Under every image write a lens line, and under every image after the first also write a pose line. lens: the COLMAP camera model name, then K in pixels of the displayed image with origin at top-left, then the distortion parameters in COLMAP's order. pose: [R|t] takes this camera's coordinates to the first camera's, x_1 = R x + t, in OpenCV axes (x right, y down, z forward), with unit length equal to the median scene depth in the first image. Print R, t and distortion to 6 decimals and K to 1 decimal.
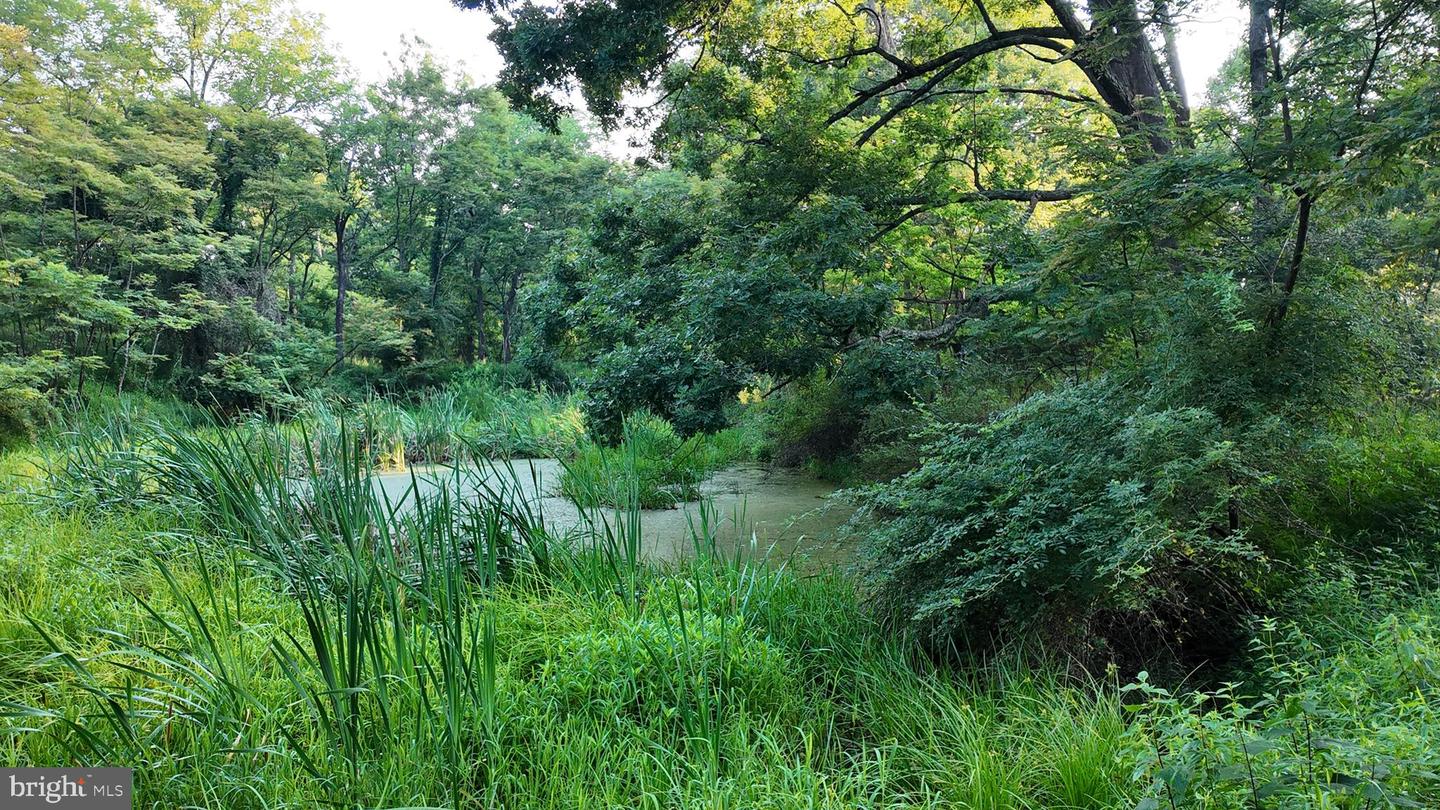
lens RADIAL K [[979.8, 0, 720.0], [0, 979.8, 405.0], [0, 0, 1]] dist [0.110094, -0.136695]
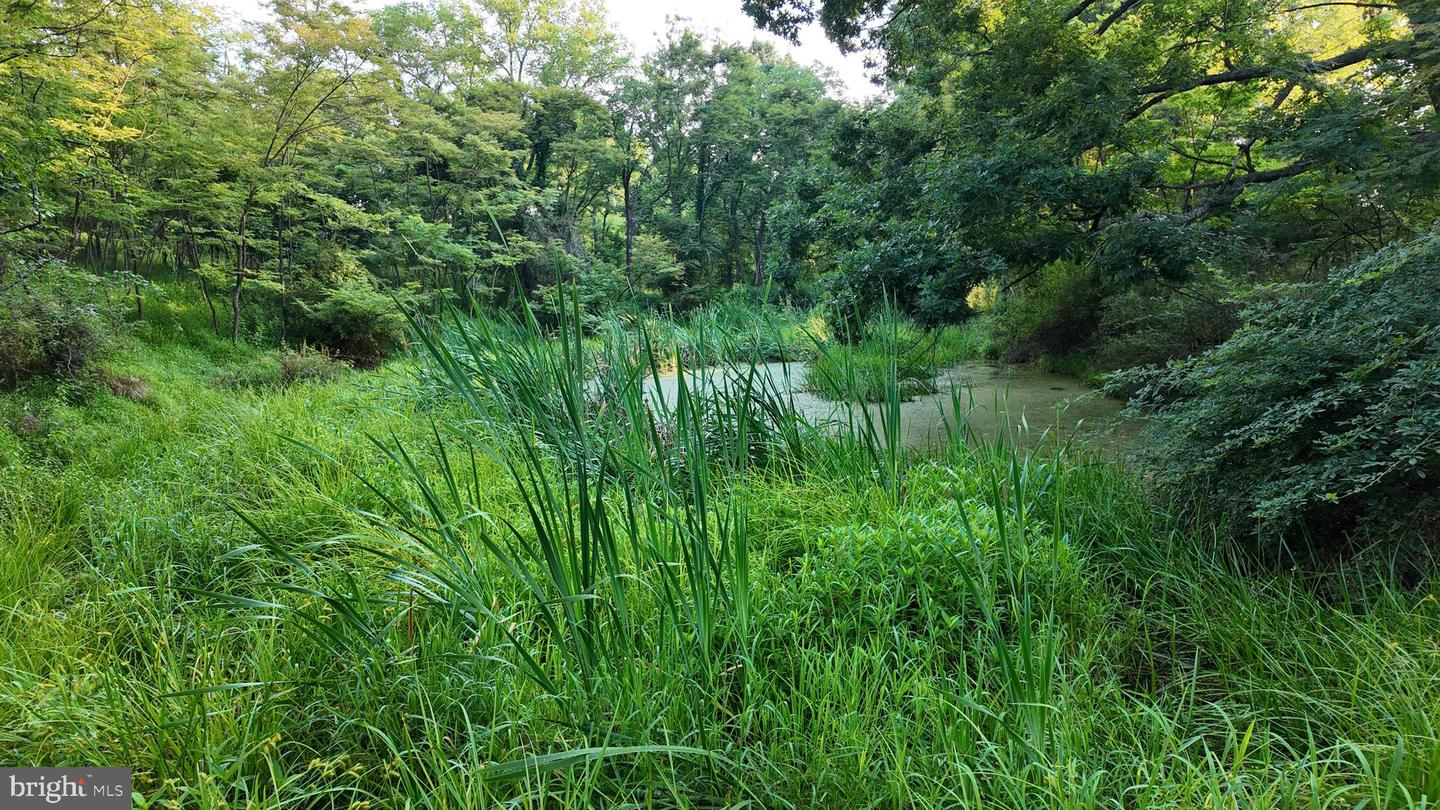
lens RADIAL K [[1144.4, 0, 720.0], [0, 1144.4, 405.0], [0, 0, 1]] dist [0.094760, -0.001008]
pose [[0.970721, -0.005498, -0.240148, 0.068753], [0.034864, 0.992377, 0.118207, -0.062604], [0.237667, -0.123118, 0.963512, -0.359650]]
